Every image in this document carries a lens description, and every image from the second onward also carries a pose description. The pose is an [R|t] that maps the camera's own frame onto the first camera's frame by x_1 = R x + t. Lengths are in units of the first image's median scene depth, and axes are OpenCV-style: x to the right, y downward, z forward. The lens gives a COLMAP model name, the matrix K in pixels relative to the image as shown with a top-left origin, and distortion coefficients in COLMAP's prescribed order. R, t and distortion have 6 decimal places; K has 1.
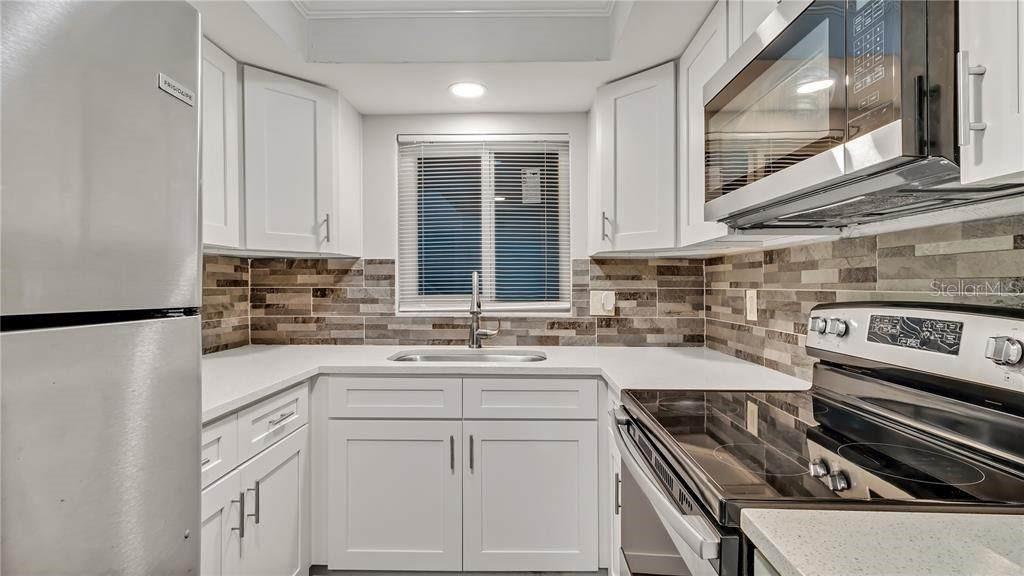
lens RADIAL K [[482.2, 0, 512.1], [0, 482.2, 280.9], [0, 0, 1]] dist [0.004305, -0.002506]
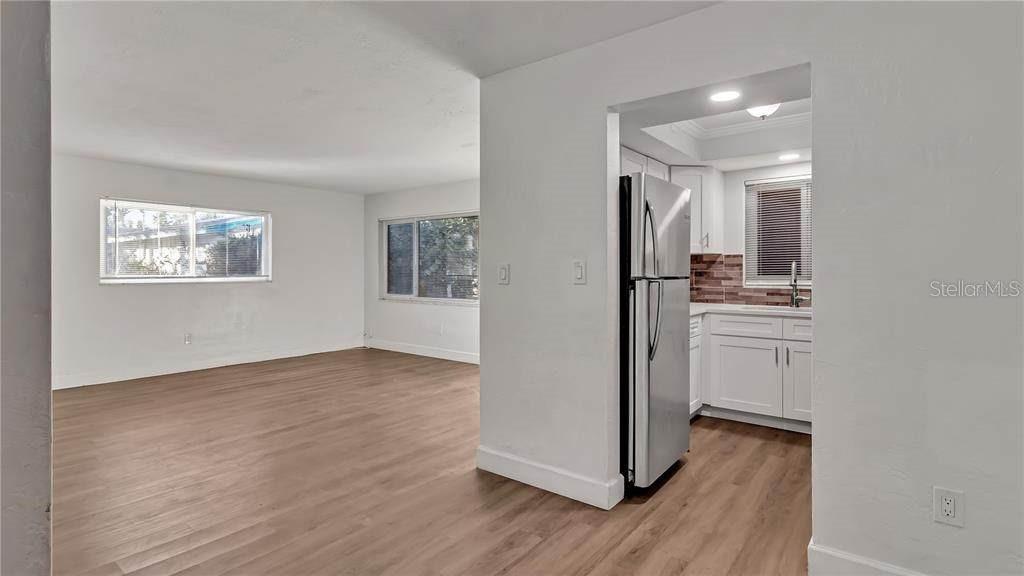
lens RADIAL K [[503.0, 0, 518.6], [0, 503.0, 275.0], [0, 0, 1]] dist [0.000333, -0.000436]
pose [[0.806357, 0.005585, -0.591403, 0.181399], [0.006922, 0.999798, 0.018880, -0.011929], [0.591389, -0.019317, 0.806155, -0.962030]]
